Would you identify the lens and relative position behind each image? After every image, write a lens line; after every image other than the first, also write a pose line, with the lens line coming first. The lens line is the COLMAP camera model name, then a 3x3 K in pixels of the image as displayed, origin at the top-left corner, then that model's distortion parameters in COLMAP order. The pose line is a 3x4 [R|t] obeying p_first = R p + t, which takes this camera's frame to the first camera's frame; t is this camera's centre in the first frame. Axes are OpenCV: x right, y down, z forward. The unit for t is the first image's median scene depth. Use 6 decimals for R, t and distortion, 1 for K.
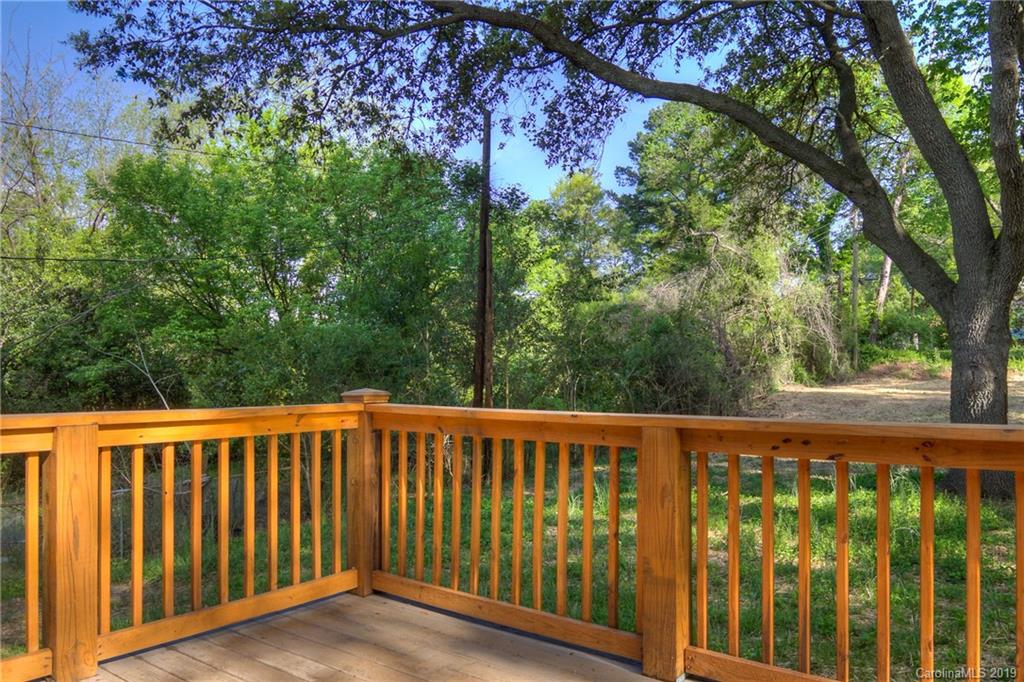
lens RADIAL K [[709.9, 0, 530.2], [0, 709.9, 343.8], [0, 0, 1]] dist [0.009597, 0.000001]
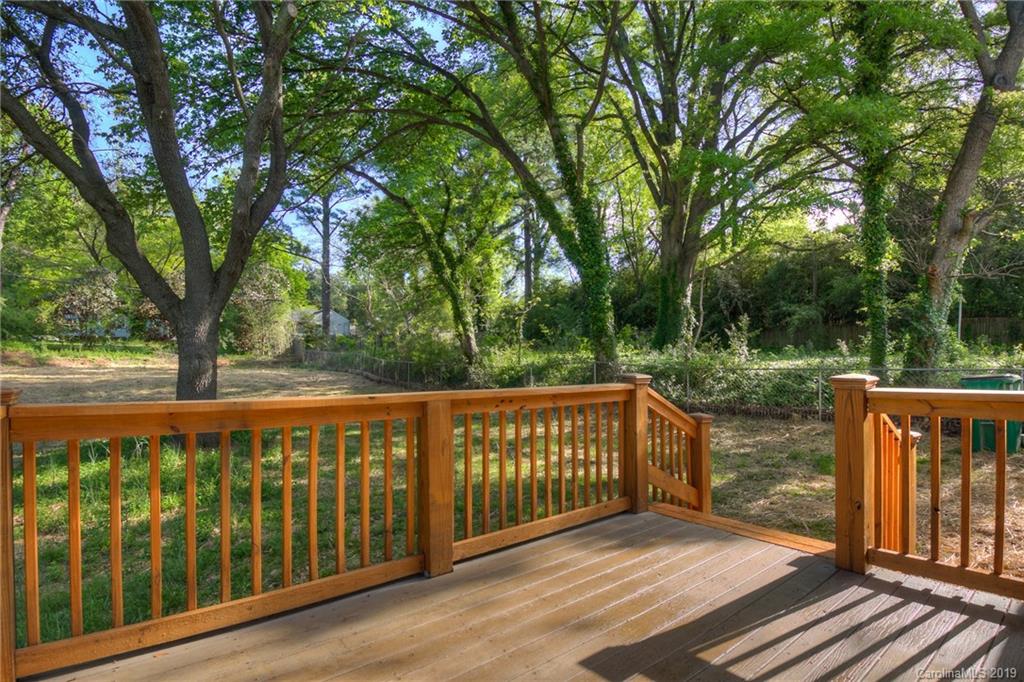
lens RADIAL K [[491.5, 0, 512.0], [0, 491.5, 341.0], [0, 0, 1]] dist [-0.003304, -0.022024]
pose [[0.263174, 0.045106, 0.963693, -0.274114], [-0.043600, 0.998442, -0.034826, 0.009545], [-0.963763, -0.032851, 0.264731, 0.221179]]
